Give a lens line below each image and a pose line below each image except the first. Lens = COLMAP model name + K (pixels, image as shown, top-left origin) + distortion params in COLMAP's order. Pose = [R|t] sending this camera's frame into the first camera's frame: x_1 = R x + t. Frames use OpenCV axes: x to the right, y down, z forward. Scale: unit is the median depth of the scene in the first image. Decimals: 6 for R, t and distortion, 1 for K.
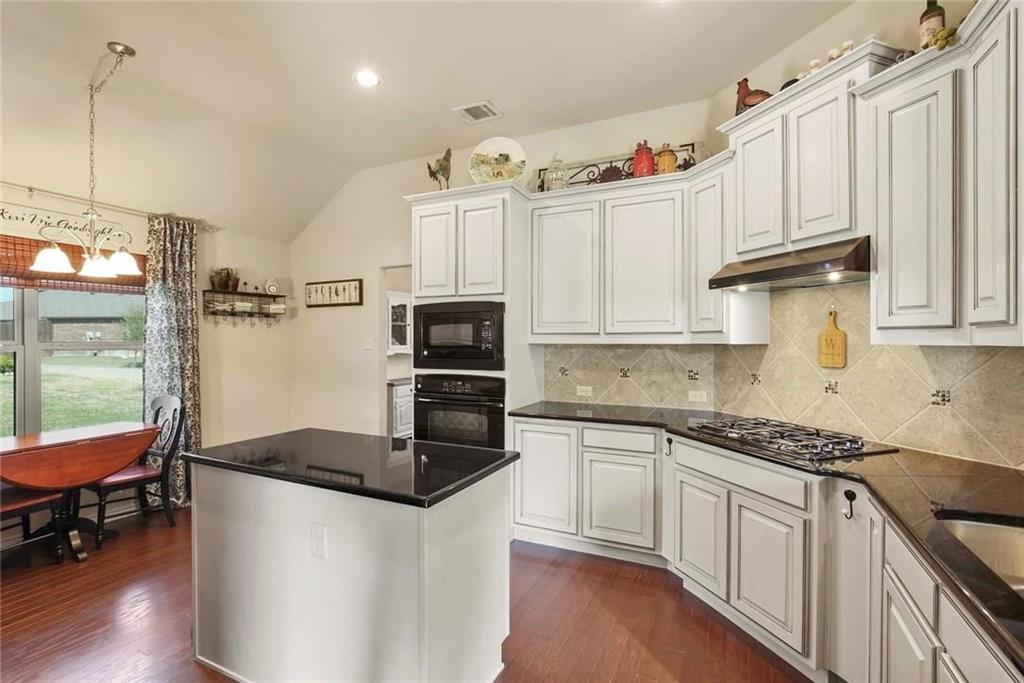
lens RADIAL K [[476.3, 0, 508.9], [0, 476.3, 342.4], [0, 0, 1]] dist [-0.005869, 0.000295]
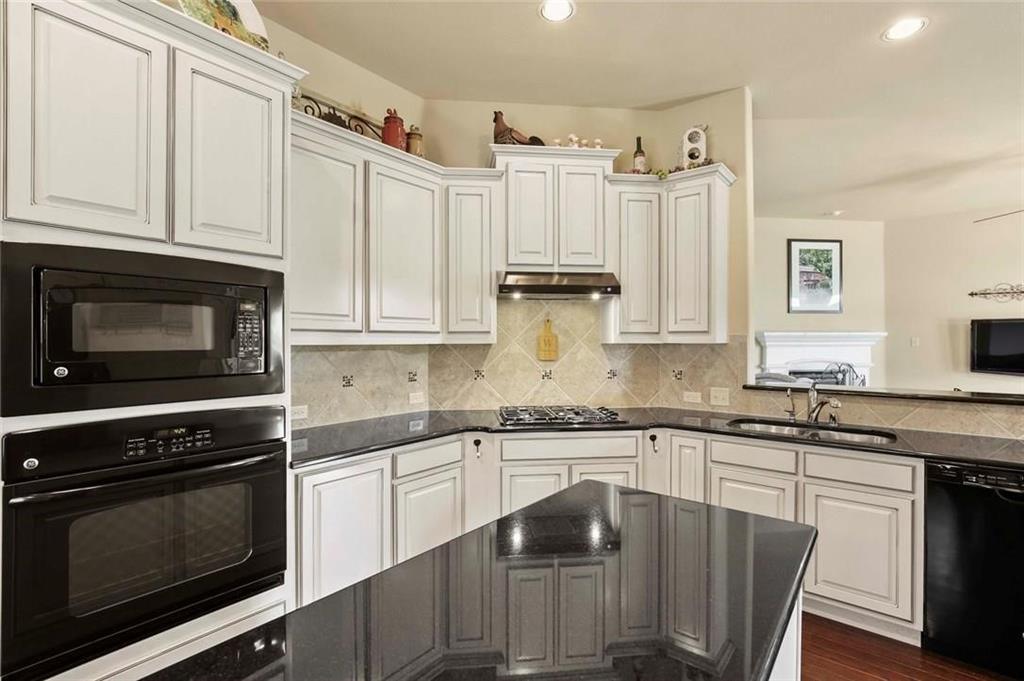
lens RADIAL K [[468.5, 0, 512.8], [0, 468.5, 339.8], [0, 0, 1]] dist [-0.002863, 0.000296]
pose [[0.221393, 0.003031, 0.975180, -0.581955], [0.004000, 0.999984, -0.004017, -0.001125], [-0.975176, 0.004790, 0.221378, 0.704517]]
